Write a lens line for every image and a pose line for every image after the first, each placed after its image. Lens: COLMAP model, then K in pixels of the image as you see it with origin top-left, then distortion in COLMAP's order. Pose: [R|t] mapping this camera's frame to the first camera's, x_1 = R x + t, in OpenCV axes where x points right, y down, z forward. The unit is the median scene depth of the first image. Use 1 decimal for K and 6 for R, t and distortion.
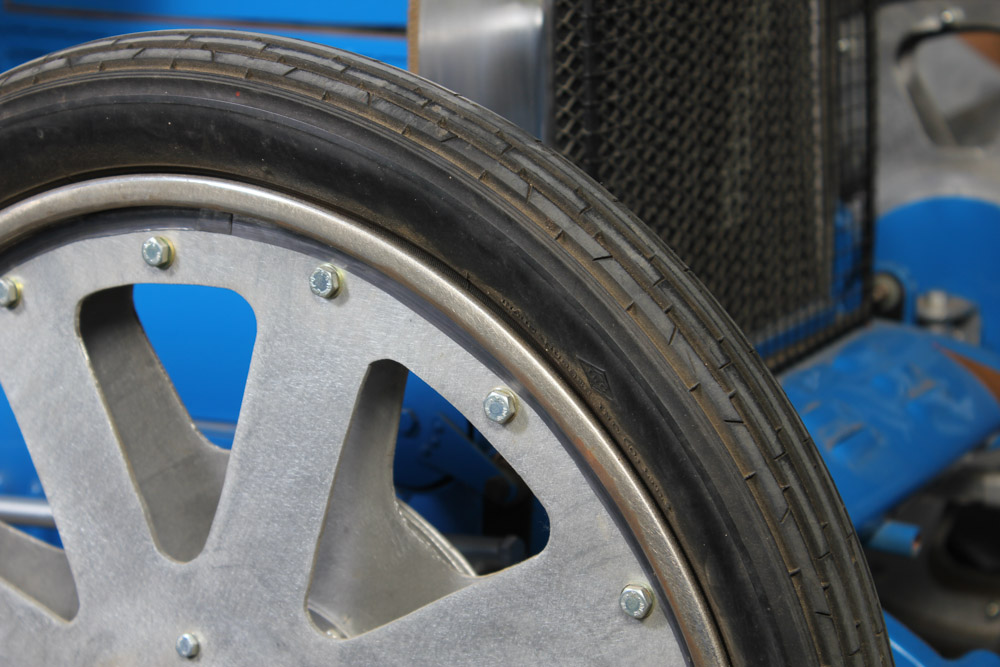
lens RADIAL K [[2312.7, 0, 512.9], [0, 2312.7, 339.9], [0, 0, 1]] dist [0.050186, 0.000000]
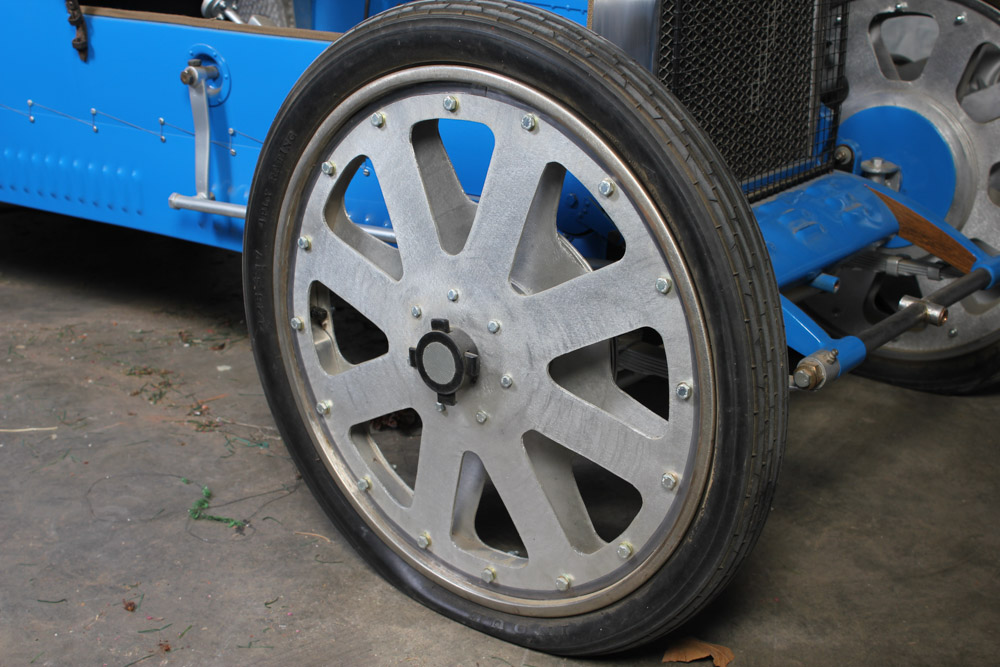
lens RADIAL K [[1464.5, 0, 509.8], [0, 1464.5, 342.5], [0, 0, 1]] dist [-0.046525, 0.000000]
pose [[0.990210, 0.081817, -0.113091, 0.066826], [-0.069132, 0.991316, 0.111862, 0.024855], [0.121261, -0.102949, 0.987268, -0.316846]]
